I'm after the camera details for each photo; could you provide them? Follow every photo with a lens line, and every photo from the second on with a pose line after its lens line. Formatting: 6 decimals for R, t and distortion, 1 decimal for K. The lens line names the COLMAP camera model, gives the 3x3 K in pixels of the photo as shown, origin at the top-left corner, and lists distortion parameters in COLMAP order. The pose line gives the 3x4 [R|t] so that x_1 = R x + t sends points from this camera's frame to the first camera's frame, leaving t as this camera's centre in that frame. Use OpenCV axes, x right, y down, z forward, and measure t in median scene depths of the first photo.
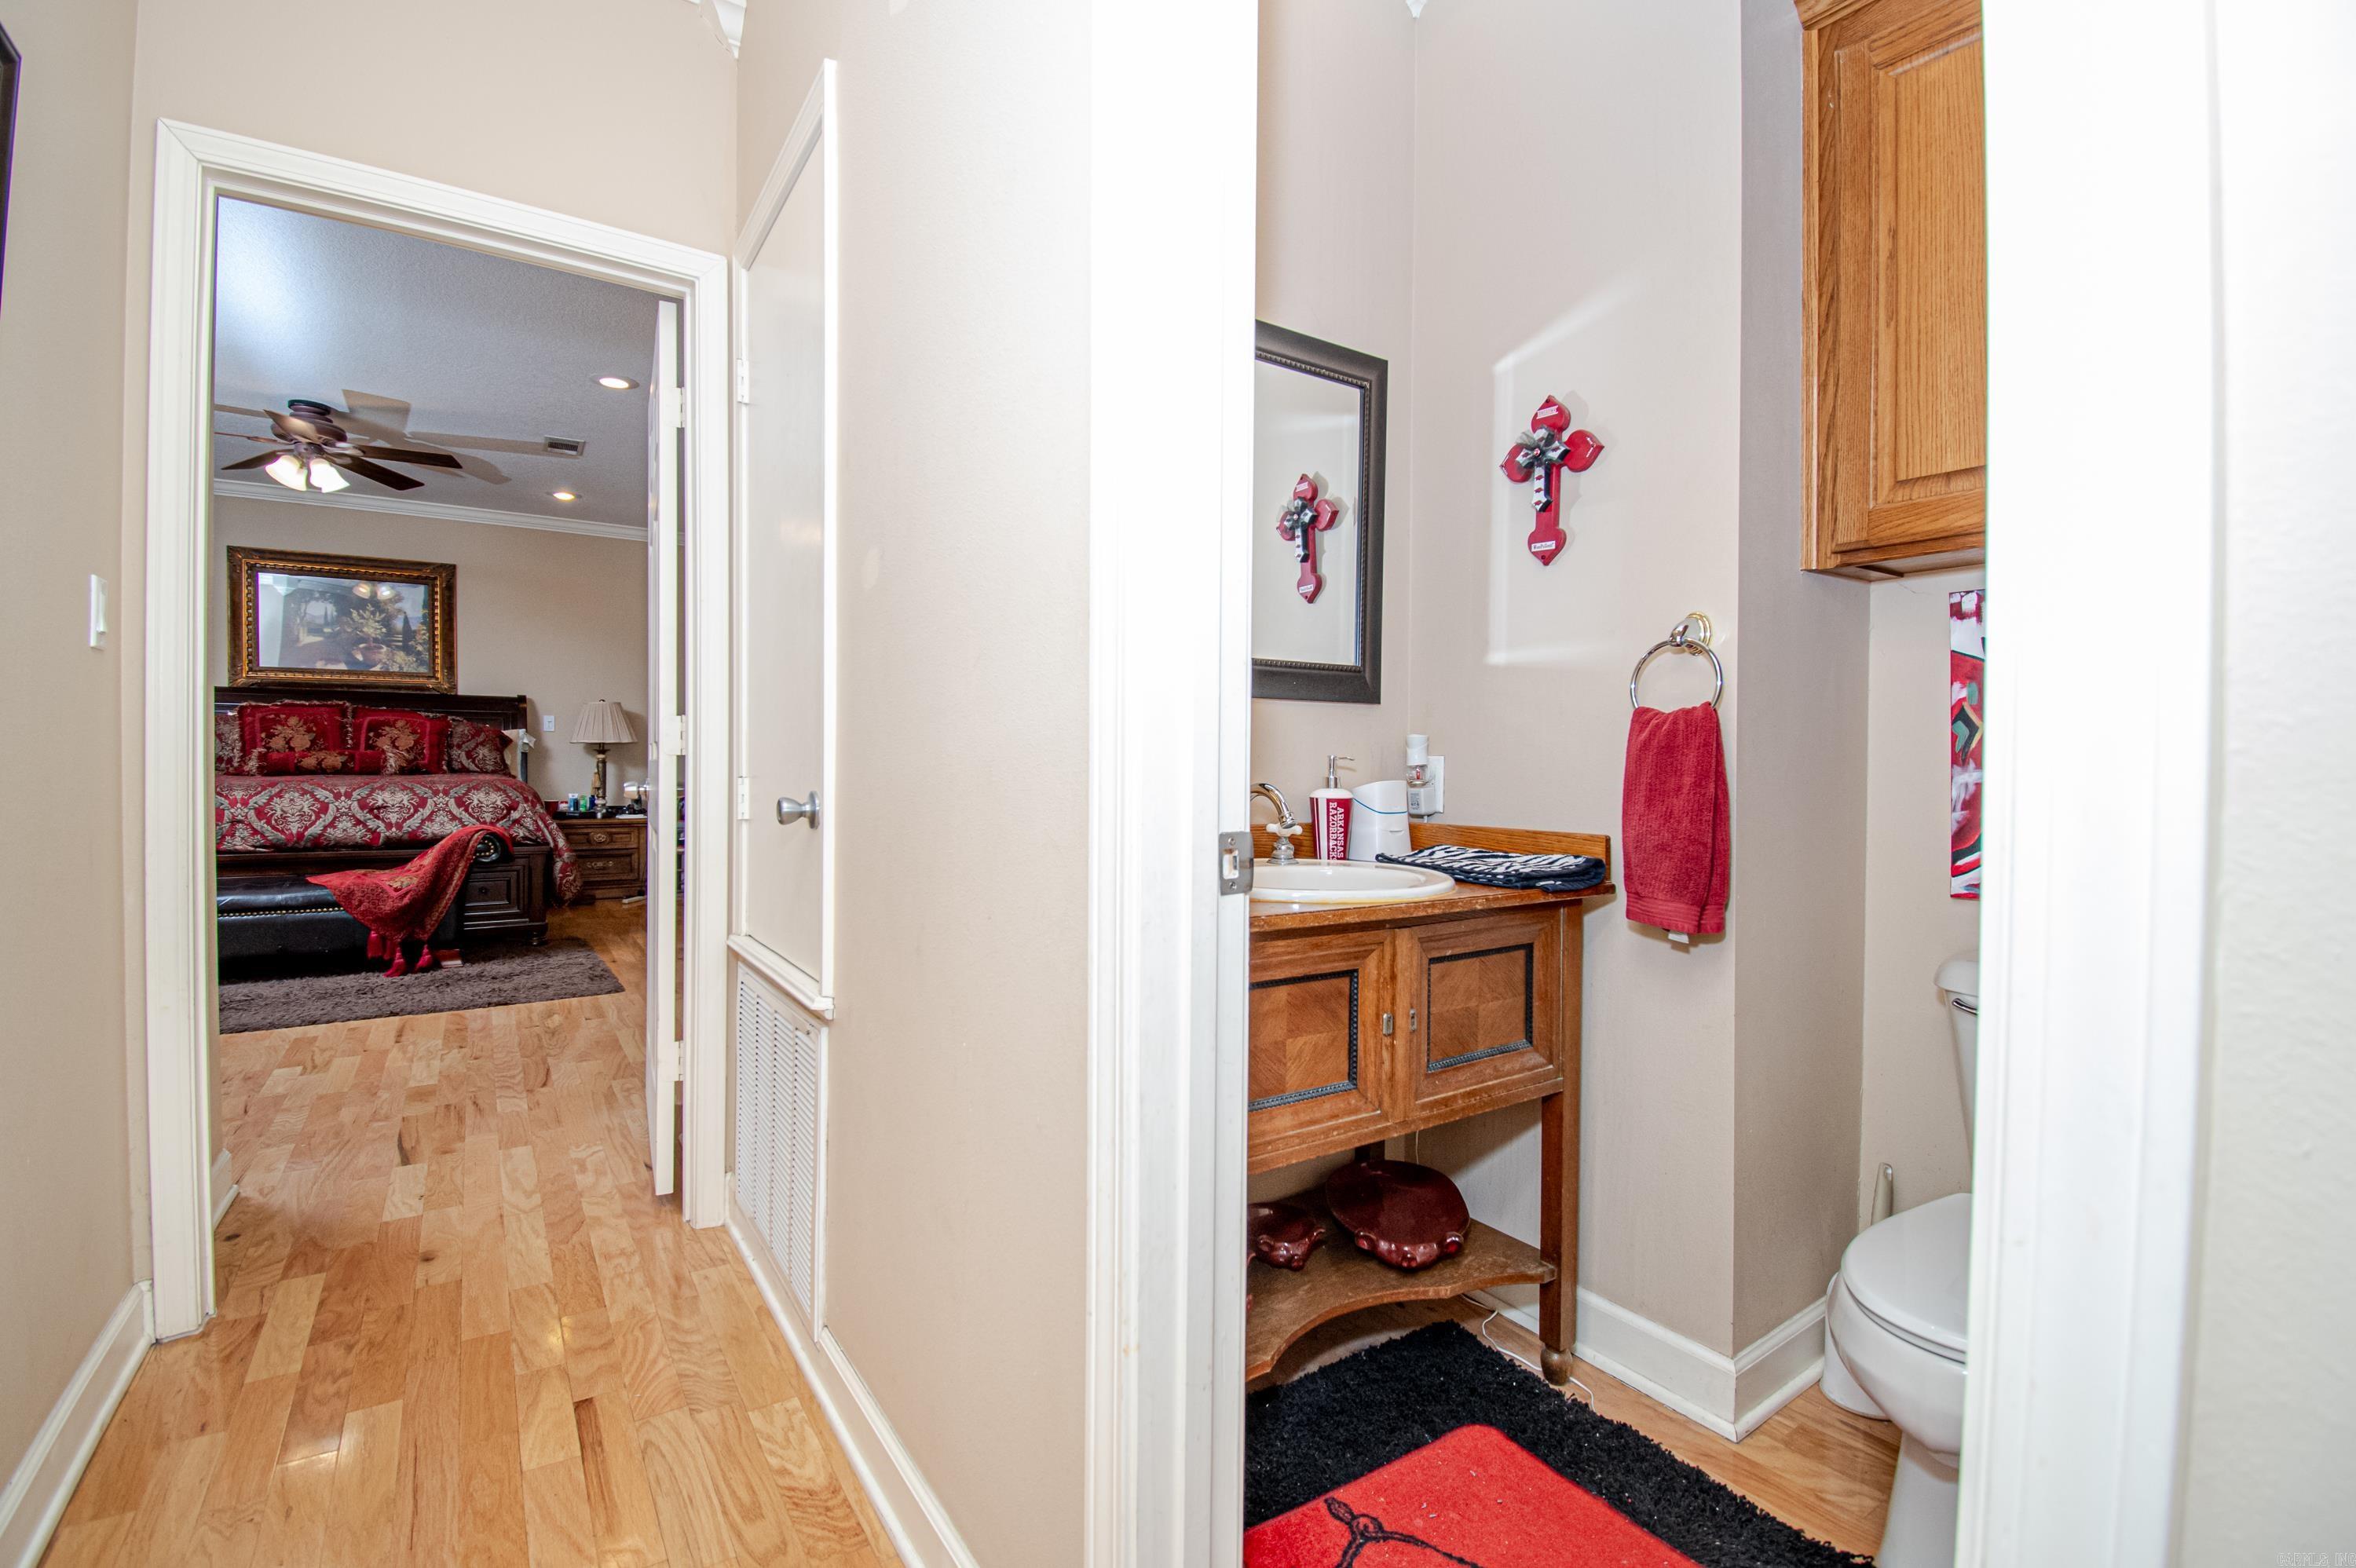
lens RADIAL K [[1046.0, 0, 1188.2], [0, 1046.0, 777.2], [0, 0, 1]] dist [0.001967, -0.017362]
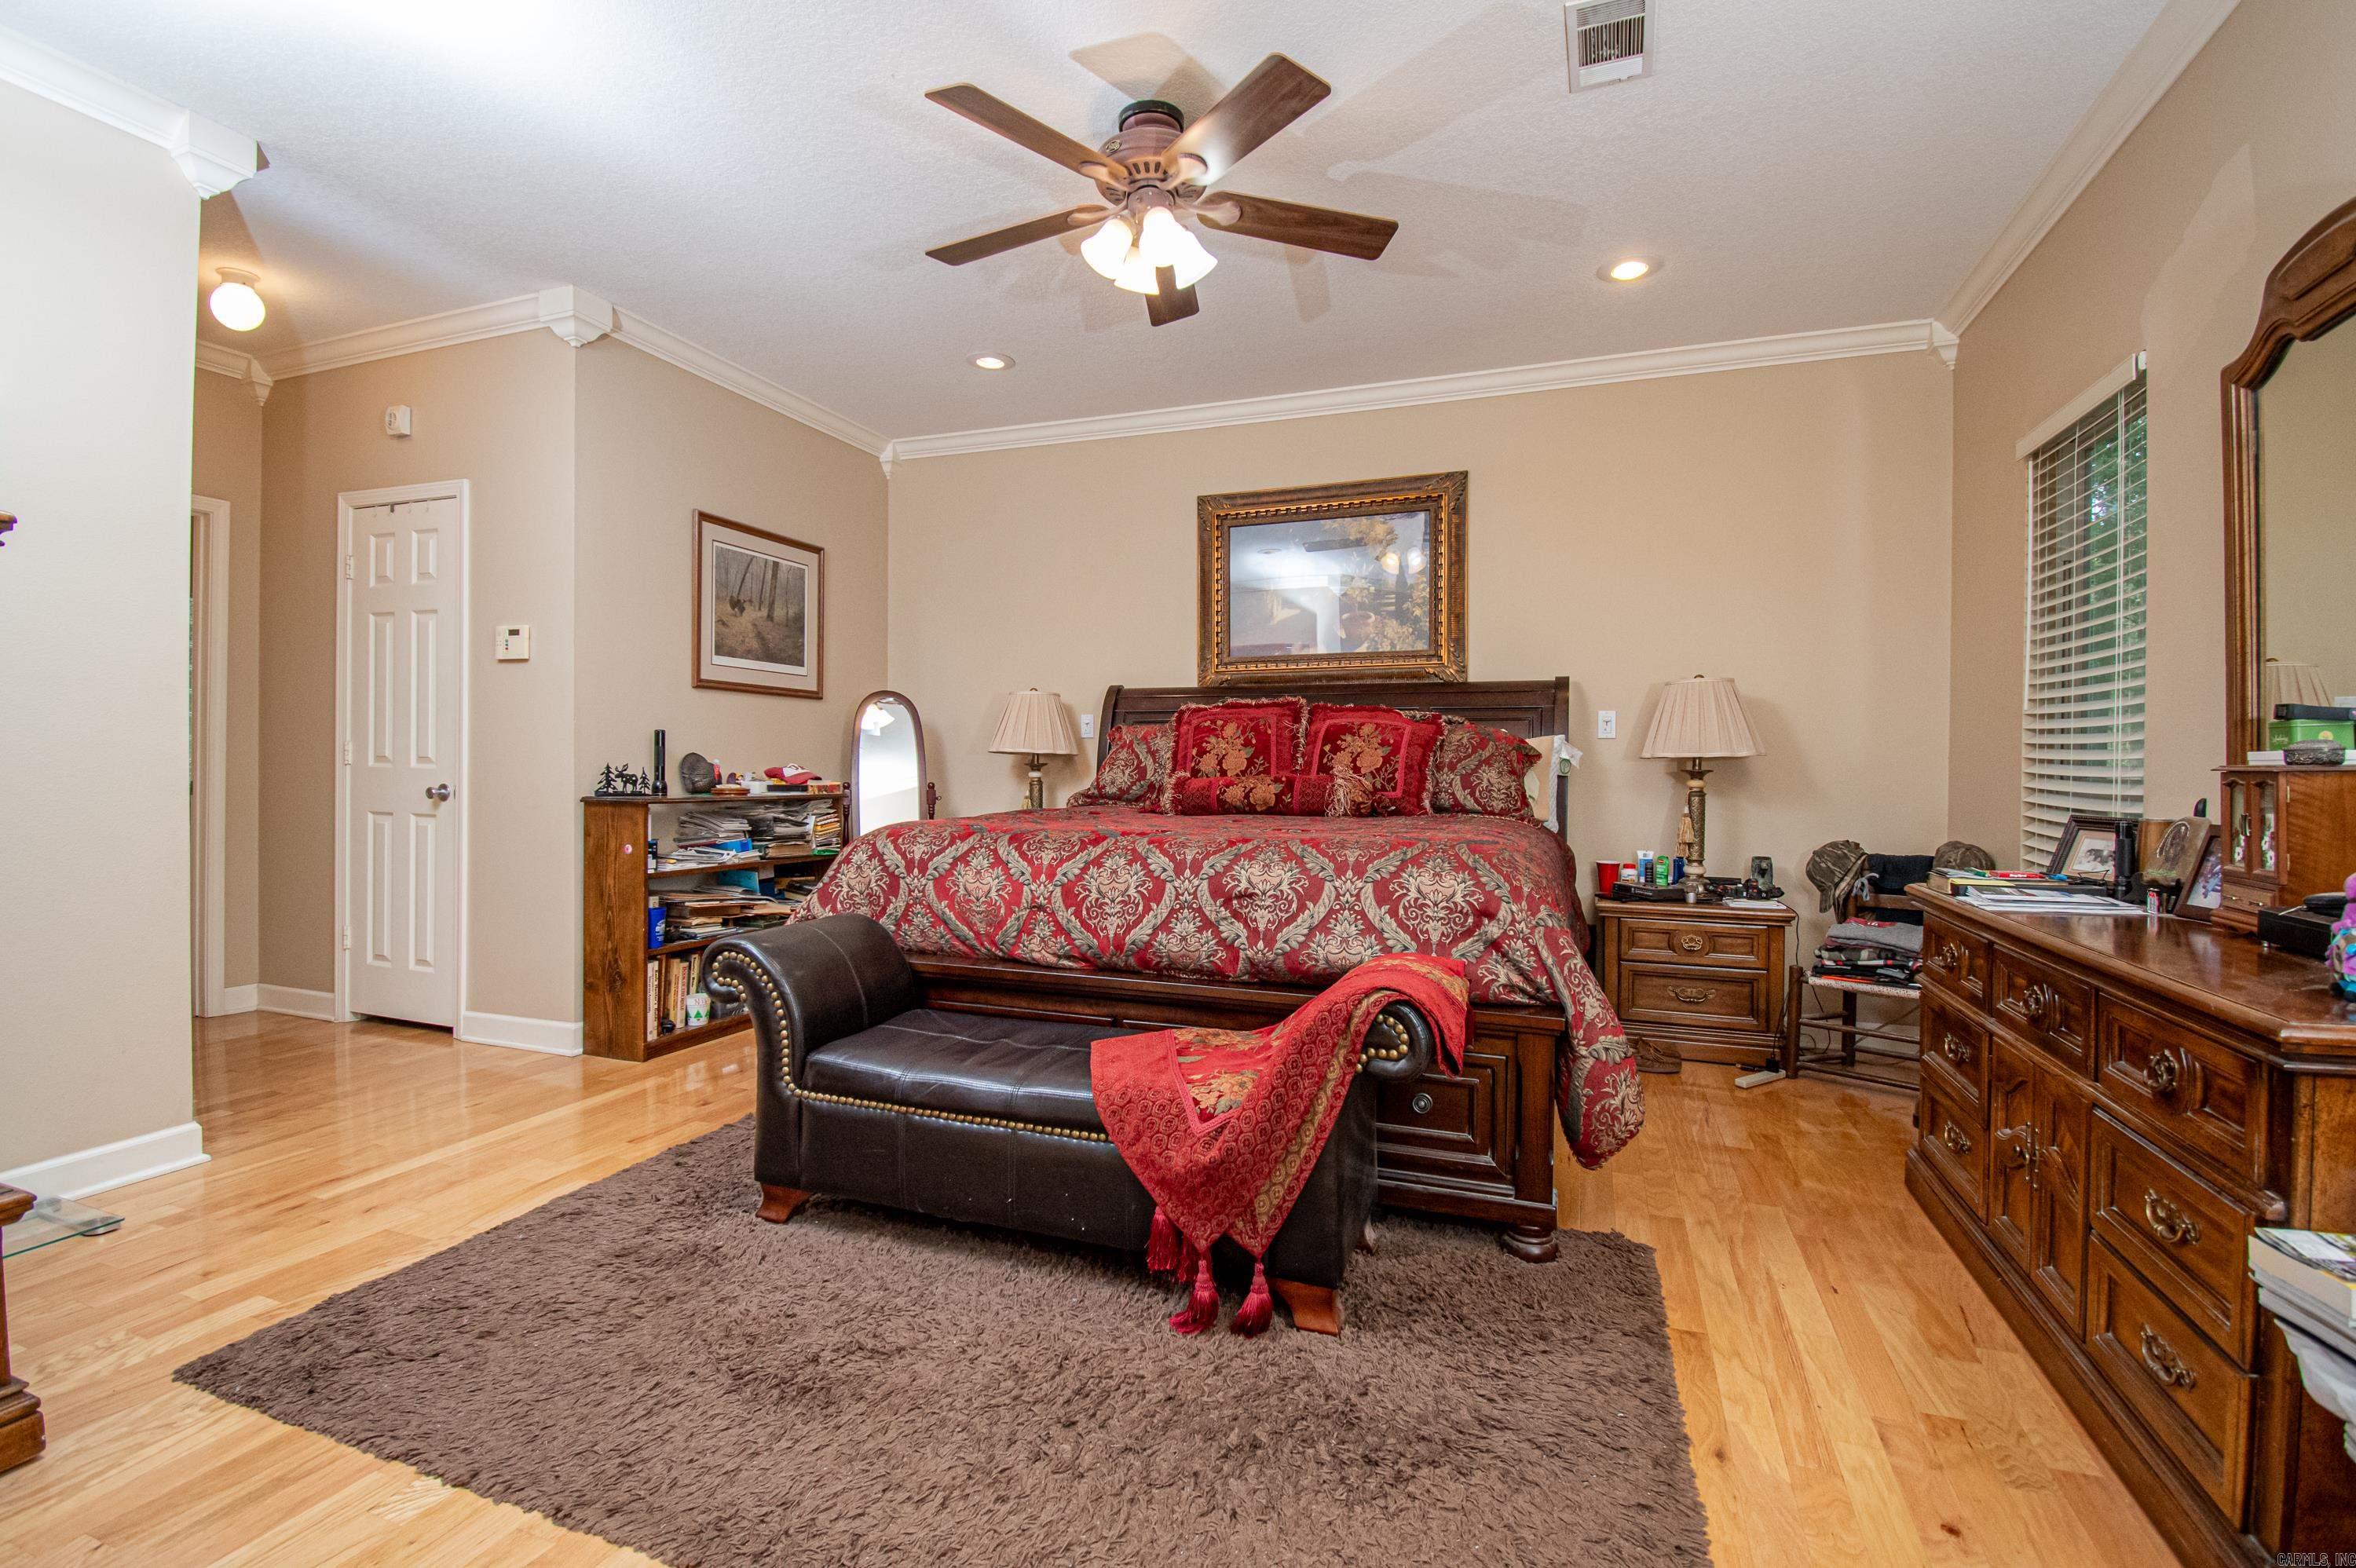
lens RADIAL K [[1046.0, 0, 1193.8], [0, 1046.0, 773.8], [0, 0, 1]] dist [0.001967, -0.017362]
pose [[0.571728, -0.002276, -0.820440, -0.341922], [-0.014112, 0.999821, -0.012608, -0.018062], [0.820322, 0.018787, 0.571594, 0.613024]]
